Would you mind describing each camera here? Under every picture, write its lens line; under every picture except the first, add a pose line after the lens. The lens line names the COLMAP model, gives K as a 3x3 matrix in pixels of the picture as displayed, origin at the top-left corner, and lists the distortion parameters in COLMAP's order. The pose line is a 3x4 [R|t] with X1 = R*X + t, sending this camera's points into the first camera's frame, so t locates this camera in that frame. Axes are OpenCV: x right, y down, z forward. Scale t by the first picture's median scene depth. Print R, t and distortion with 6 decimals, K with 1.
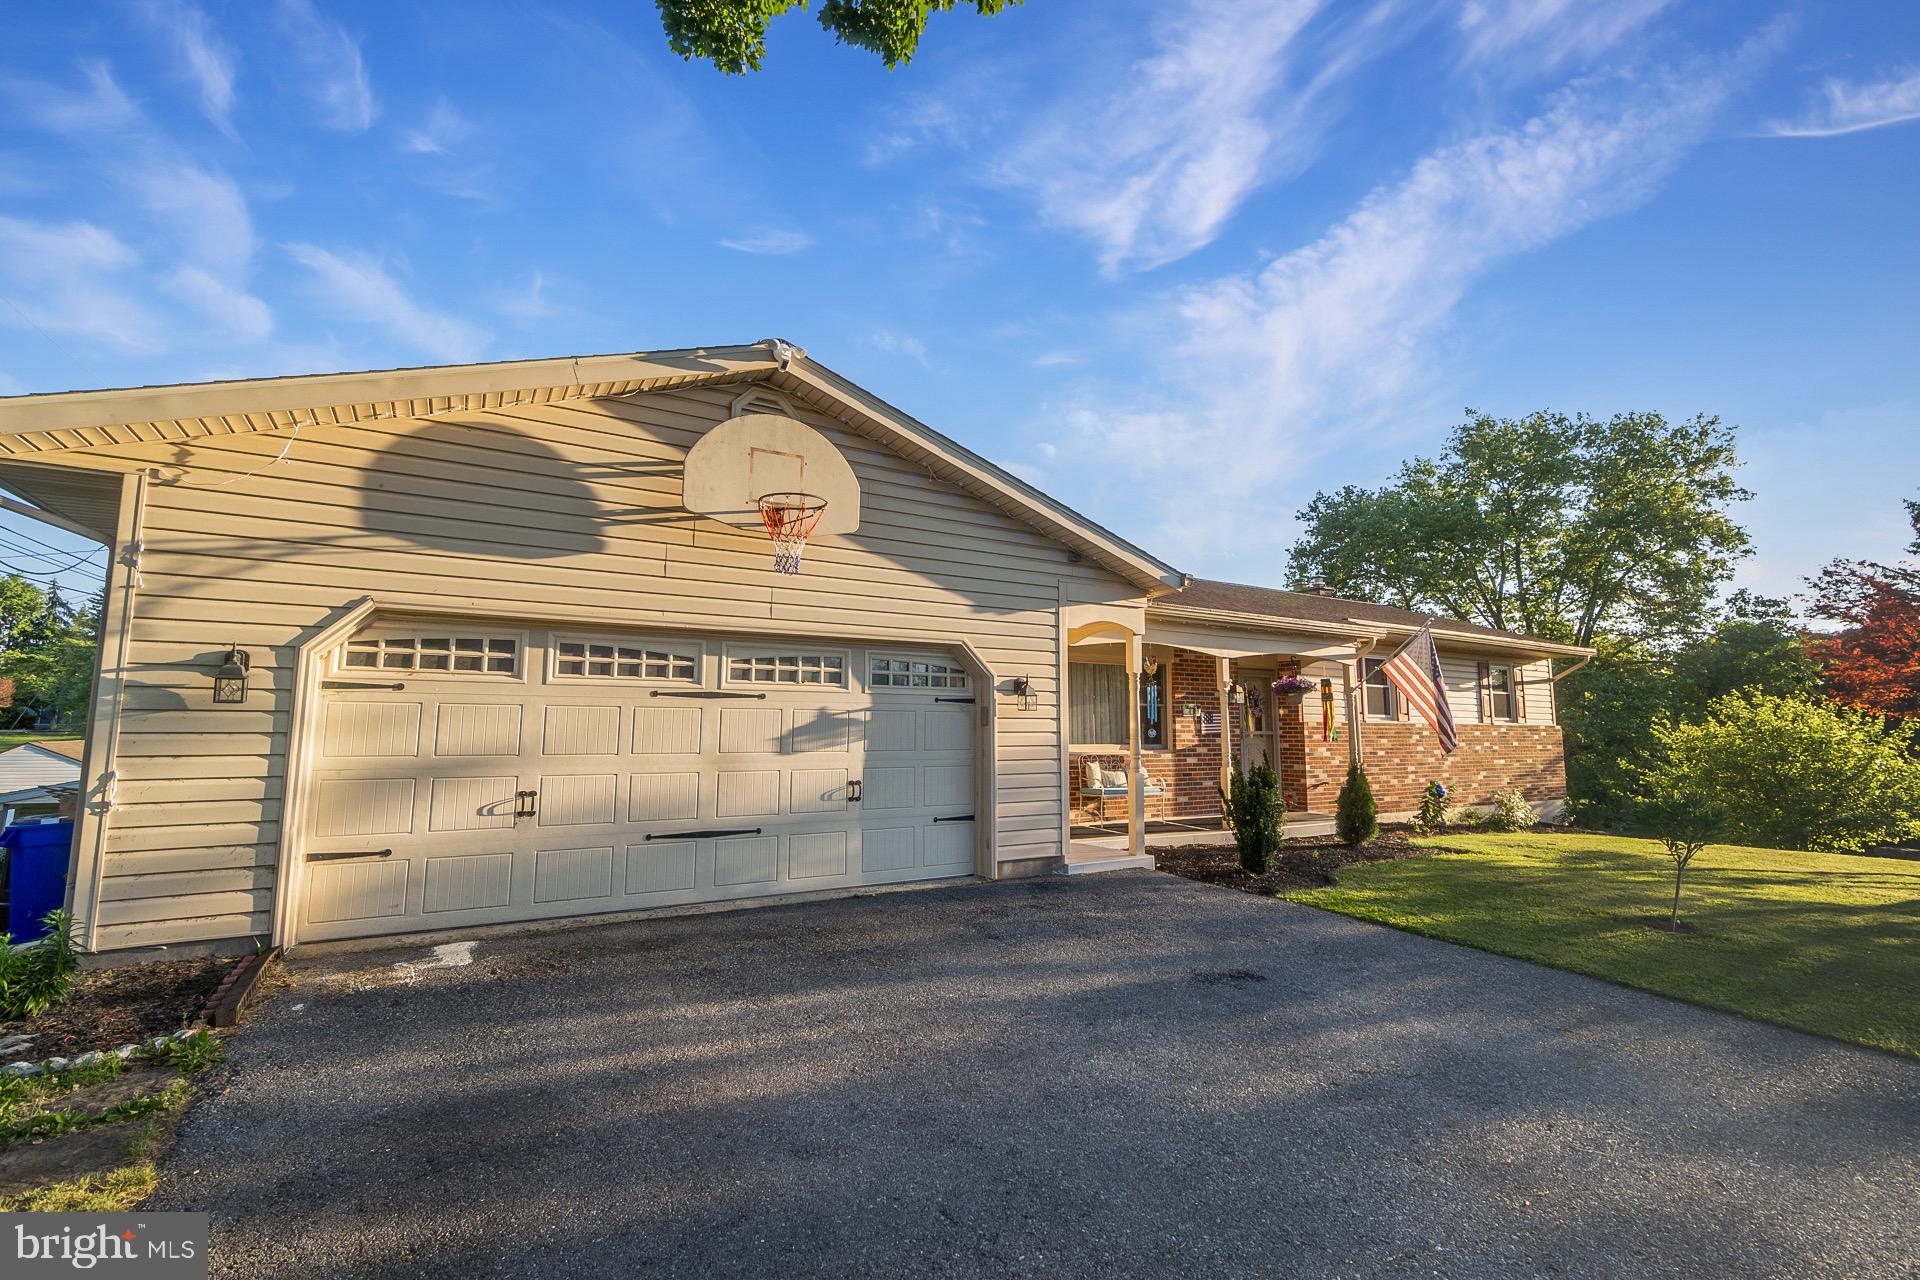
lens RADIAL K [[823.6, 0, 965.6], [0, 823.6, 628.9], [0, 0, 1]] dist [-0.003589, 0.000732]
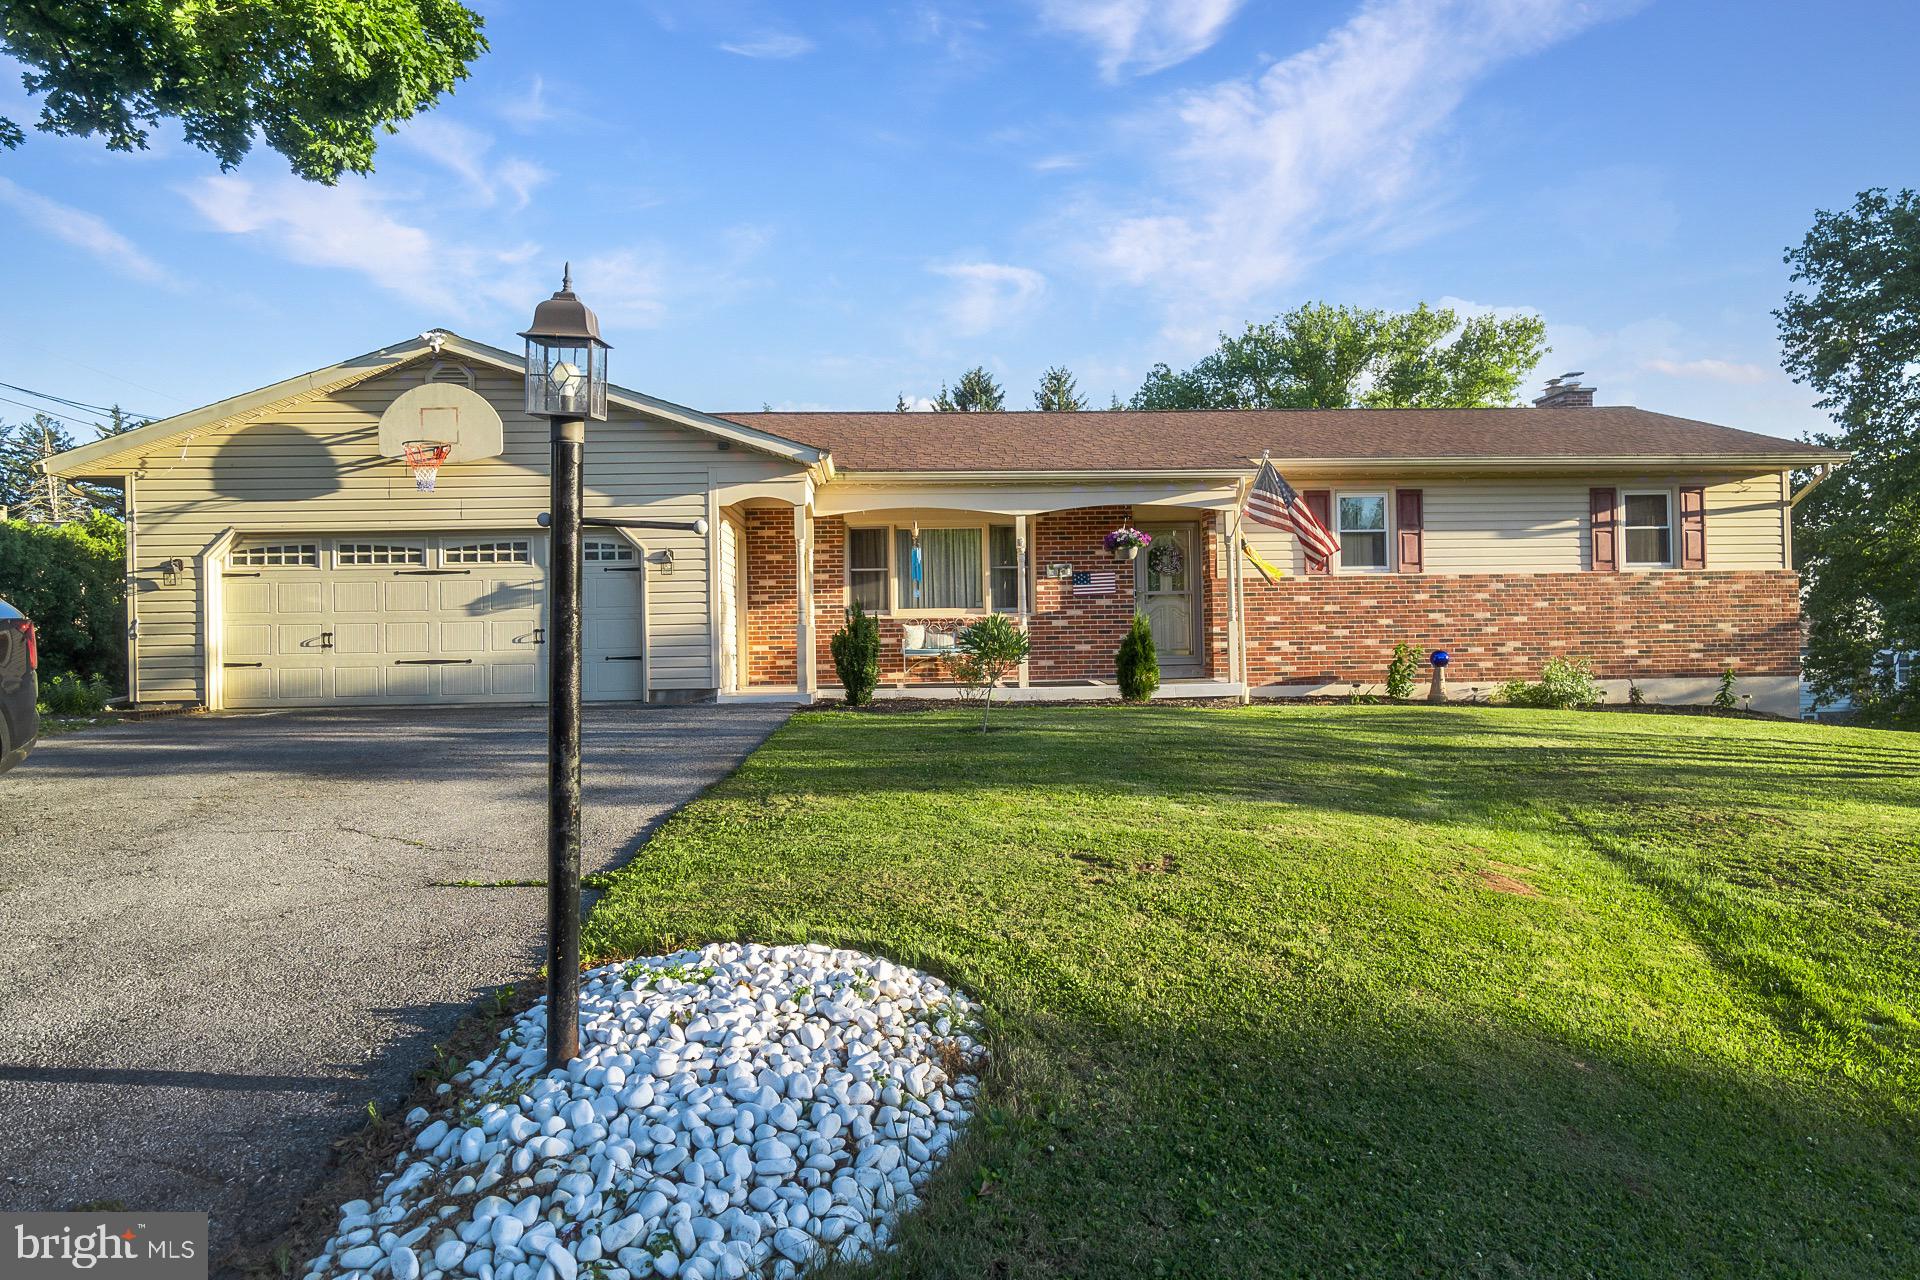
lens RADIAL K [[1118.1, 0, 960.8], [0, 1118.1, 619.0], [0, 0, 1]] dist [-0.000491, 0.001750]
pose [[0.887279, -0.028106, -0.460377, 1.635015], [0.078060, 0.992894, 0.089826, 0.059952], [0.454581, -0.115638, 0.883167, -0.433086]]
